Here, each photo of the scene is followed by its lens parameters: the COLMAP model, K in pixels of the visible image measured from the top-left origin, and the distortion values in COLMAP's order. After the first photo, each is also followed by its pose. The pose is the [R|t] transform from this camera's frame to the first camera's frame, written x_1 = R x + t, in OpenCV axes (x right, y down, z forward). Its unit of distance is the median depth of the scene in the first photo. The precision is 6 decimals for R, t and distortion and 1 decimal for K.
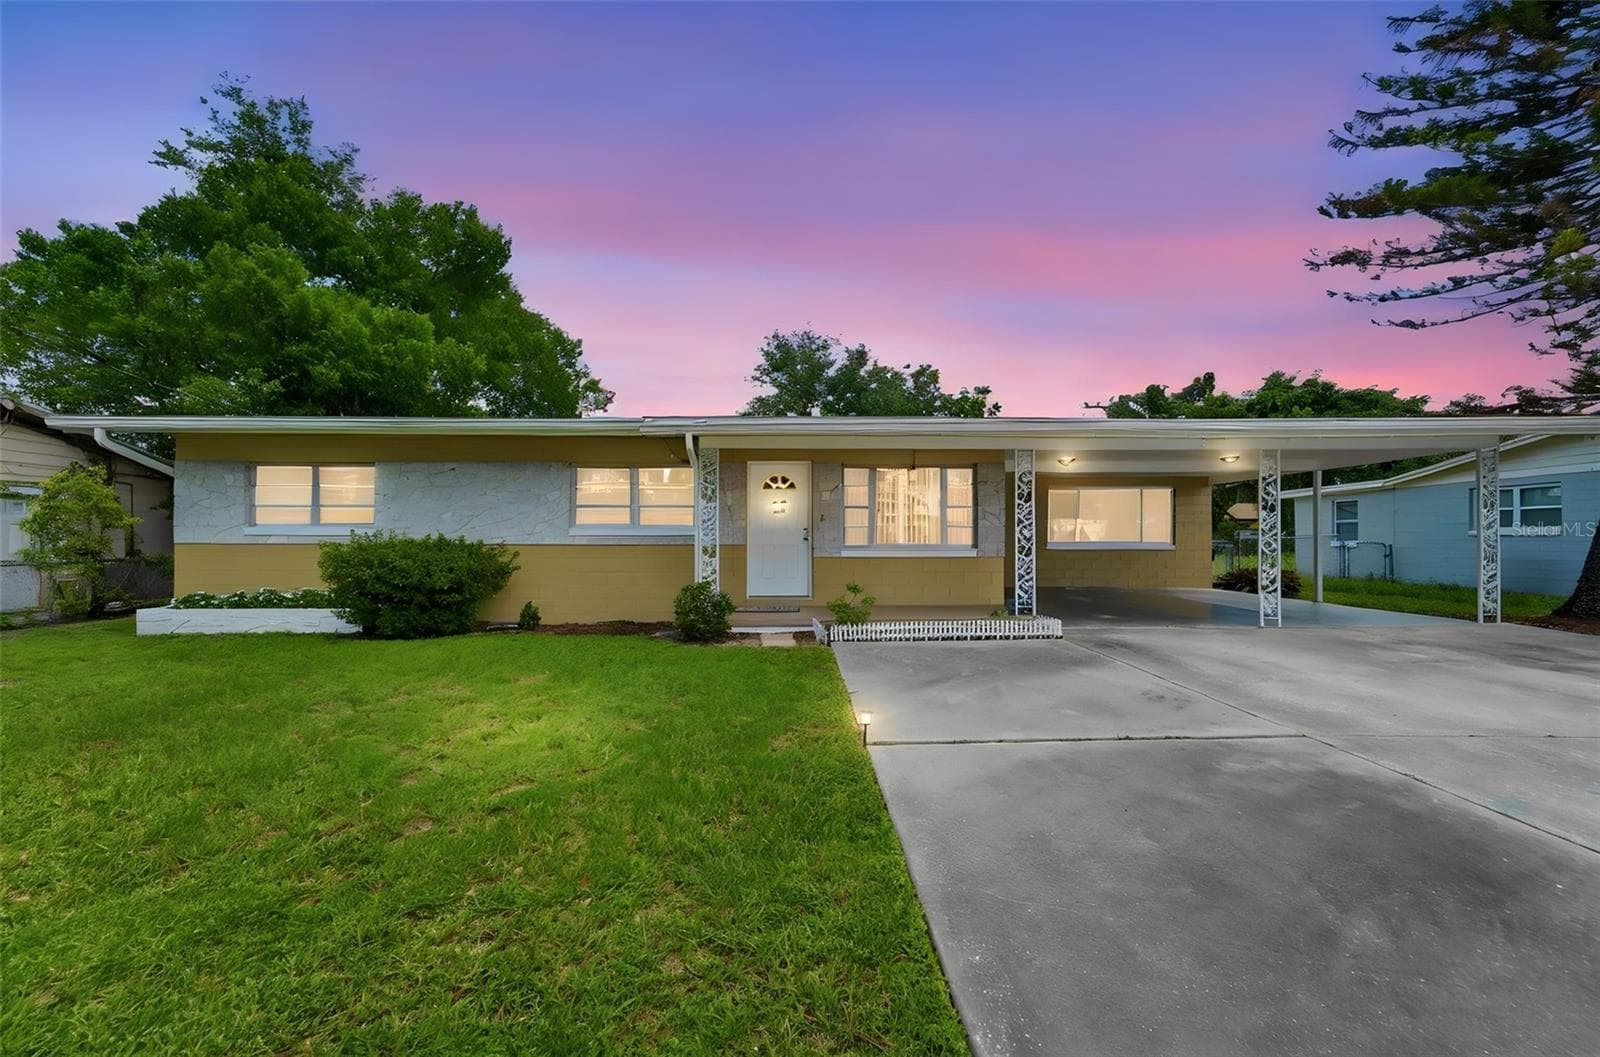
lens RADIAL K [[640.8, 0, 800.0], [0, 640.8, 528.5], [0, 0, 1]] dist [0.002314, 0.000178]
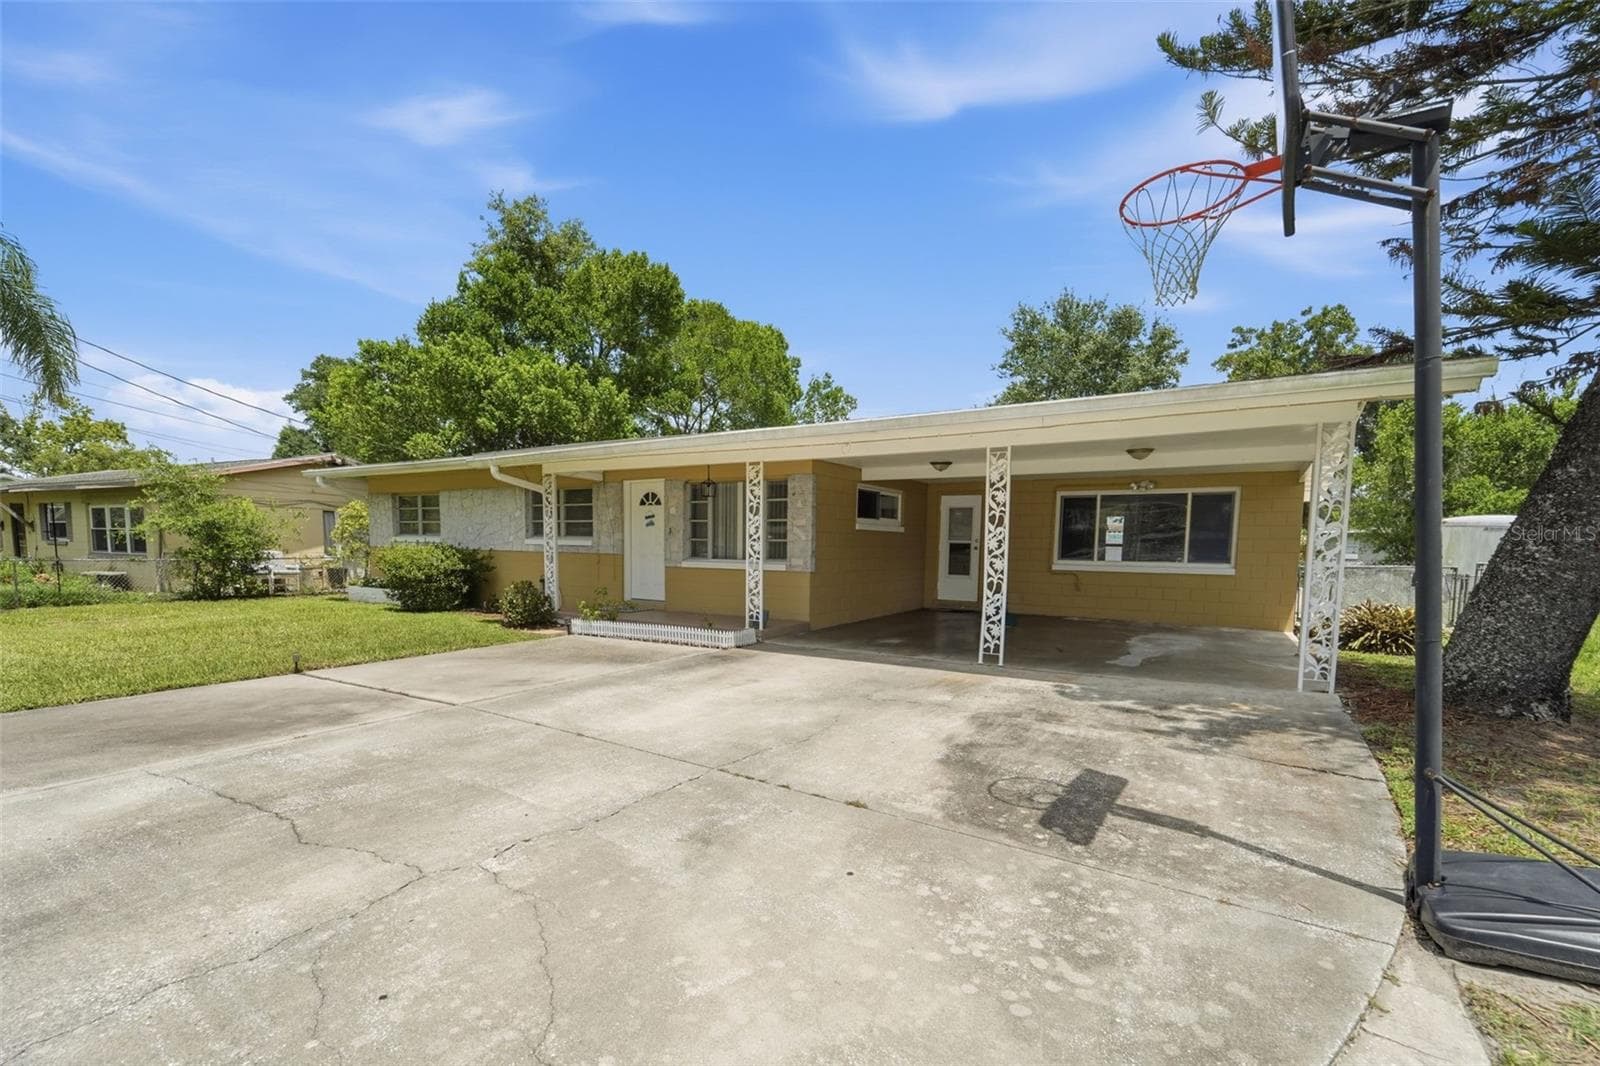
lens RADIAL K [[713.0, 0, 792.3], [0, 713.0, 611.1], [0, 0, 1]] dist [-0.000186, -0.000002]
pose [[0.837614, 0.063712, -0.542535, 0.624598], [-0.009467, 0.994719, 0.102198, -0.004879], [0.546181, -0.080466, 0.833794, 0.056340]]
